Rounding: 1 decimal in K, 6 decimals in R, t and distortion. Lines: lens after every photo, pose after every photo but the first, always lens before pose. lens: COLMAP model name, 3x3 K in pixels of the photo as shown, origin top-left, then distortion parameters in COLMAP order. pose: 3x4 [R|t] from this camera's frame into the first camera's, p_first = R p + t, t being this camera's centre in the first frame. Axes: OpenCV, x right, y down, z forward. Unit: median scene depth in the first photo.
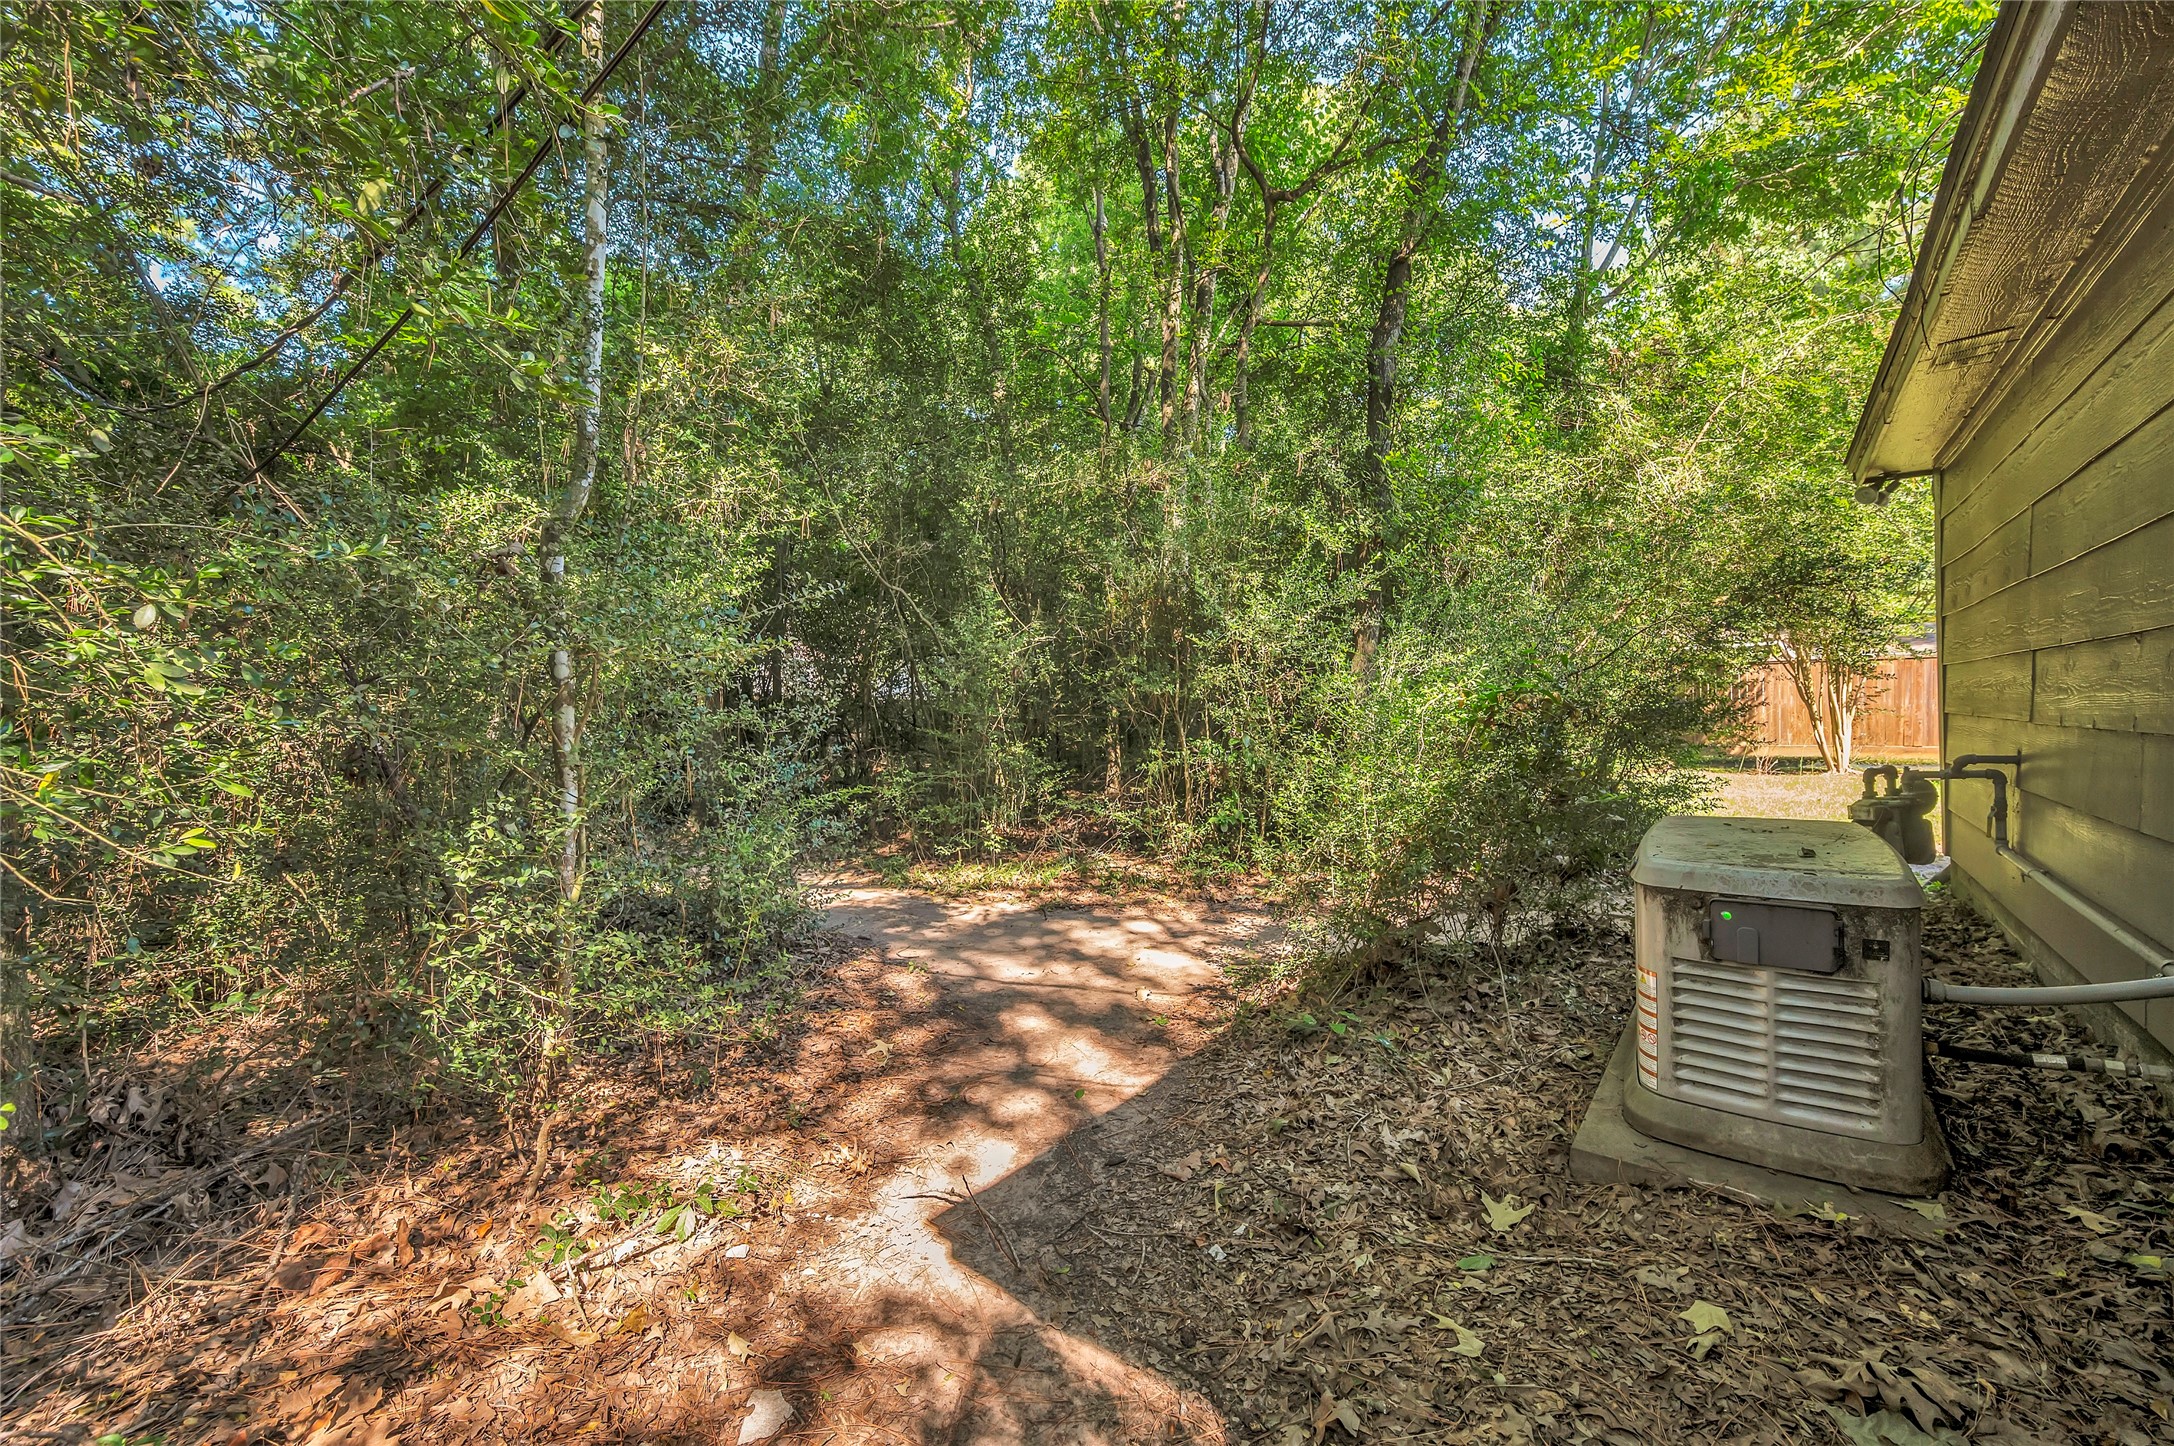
lens RADIAL K [[875.1, 0, 1086.8], [0, 875.1, 723.5], [0, 0, 1]] dist [0.000715, 0.000015]
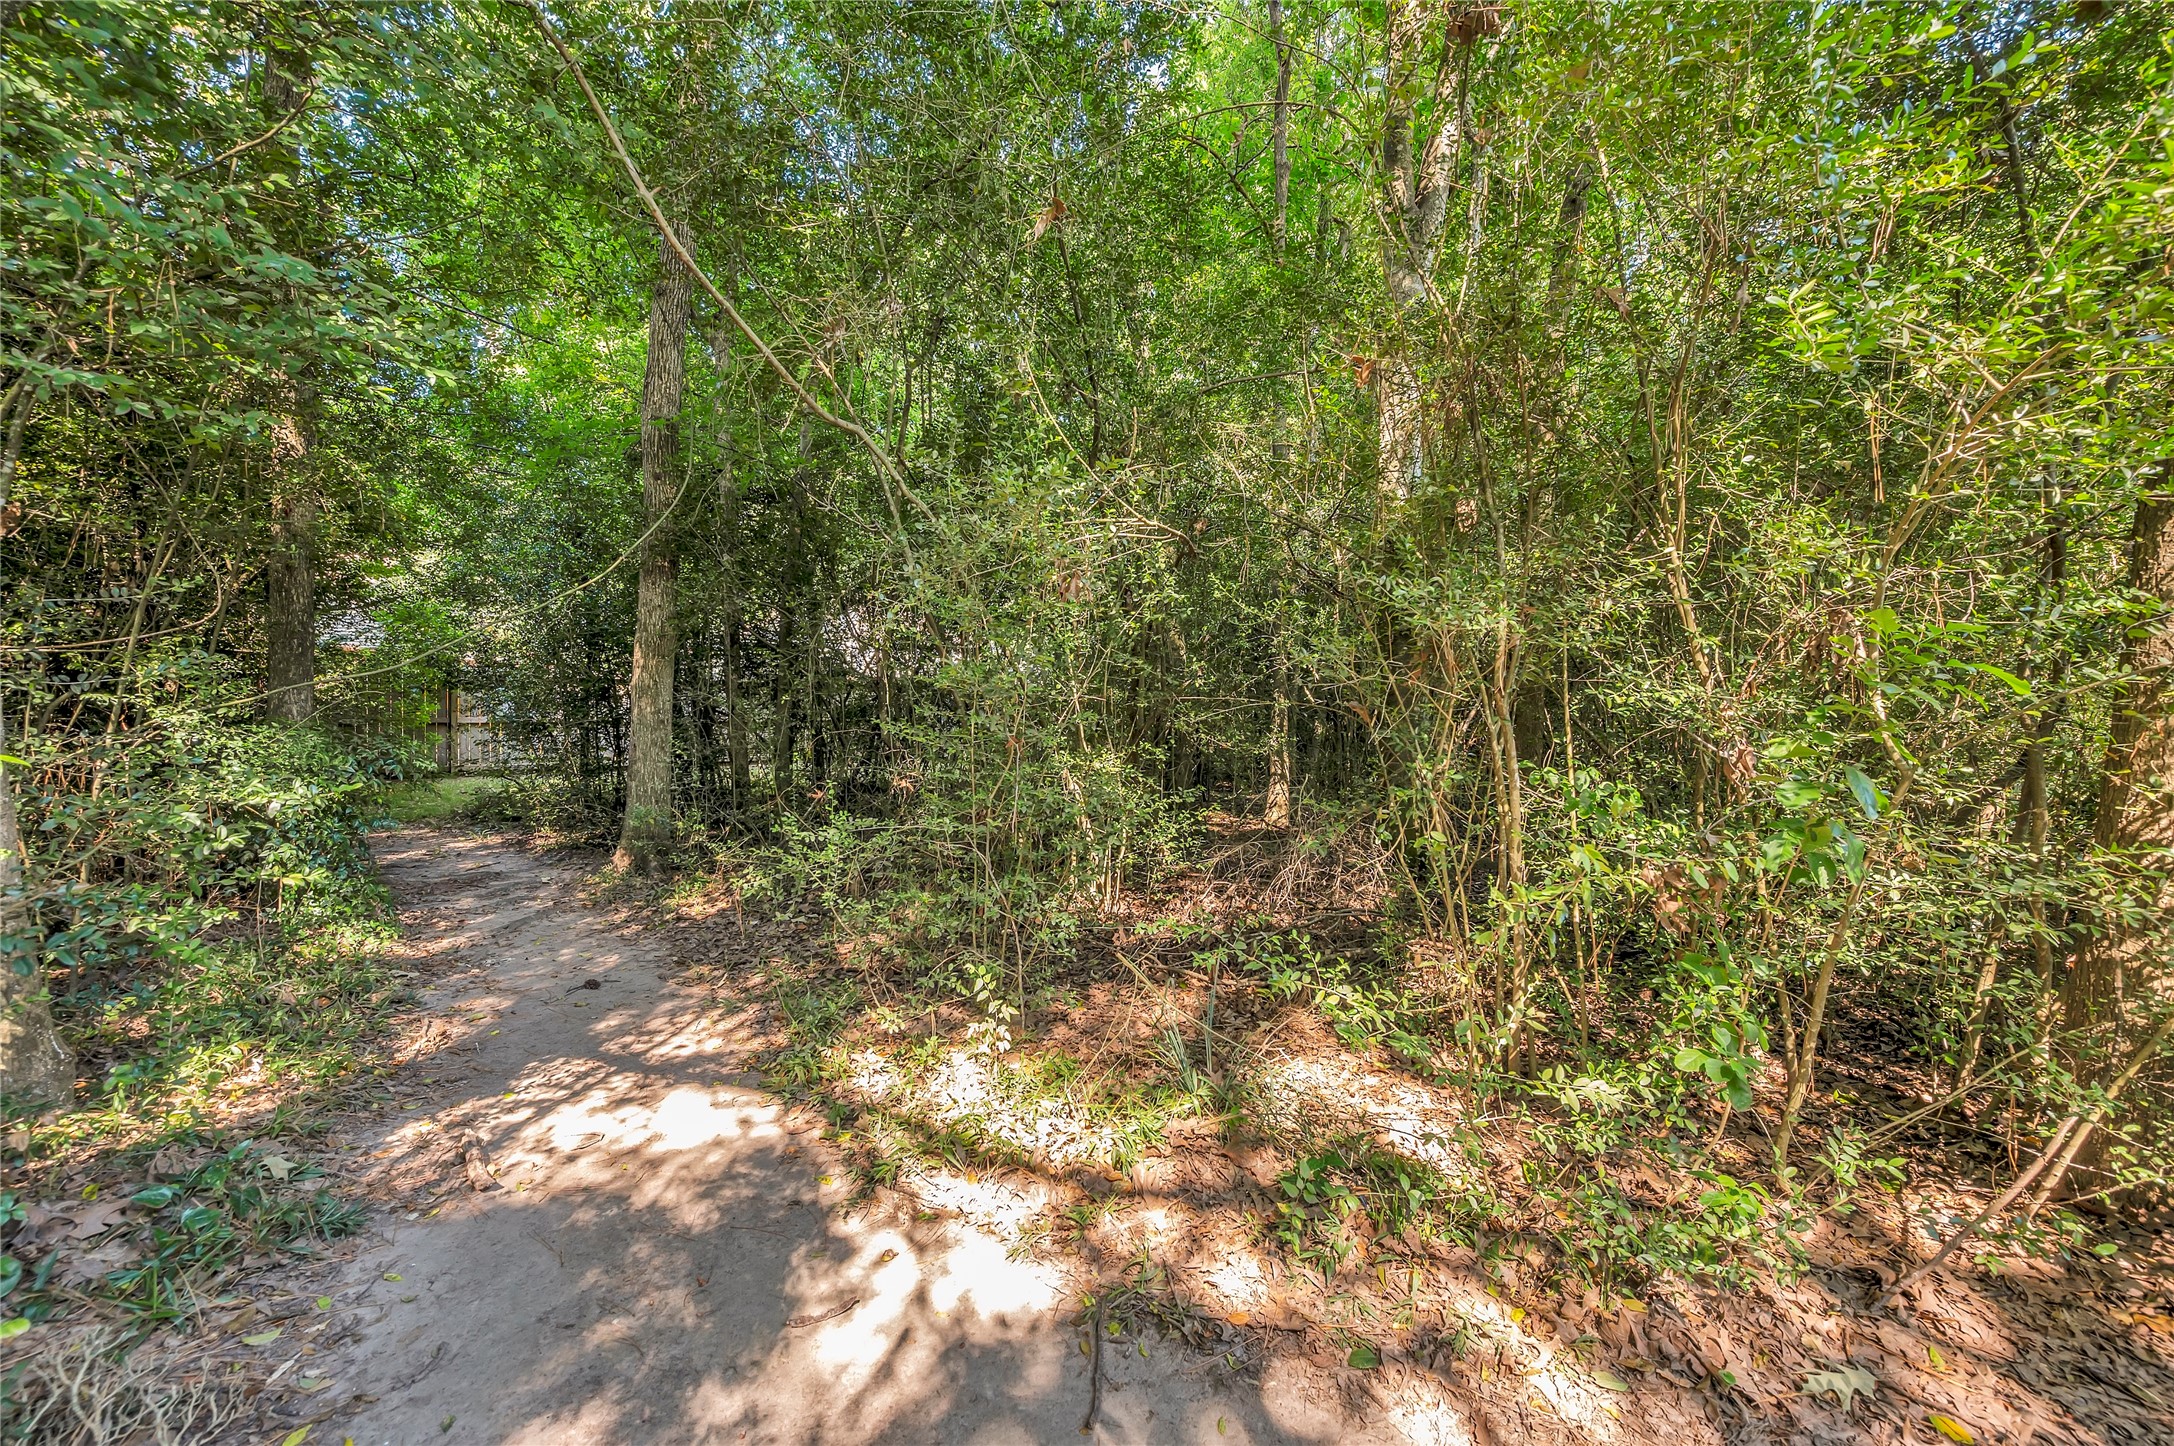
lens RADIAL K [[875.1, 0, 1084.7], [0, 875.1, 720.2], [0, 0, 1]] dist [0.000715, 0.000015]
pose [[0.985826, 0.024967, -0.165901, -0.006719], [-0.023923, 0.999679, 0.008285, -0.000035], [0.166055, -0.004199, 0.986108, 0.478891]]
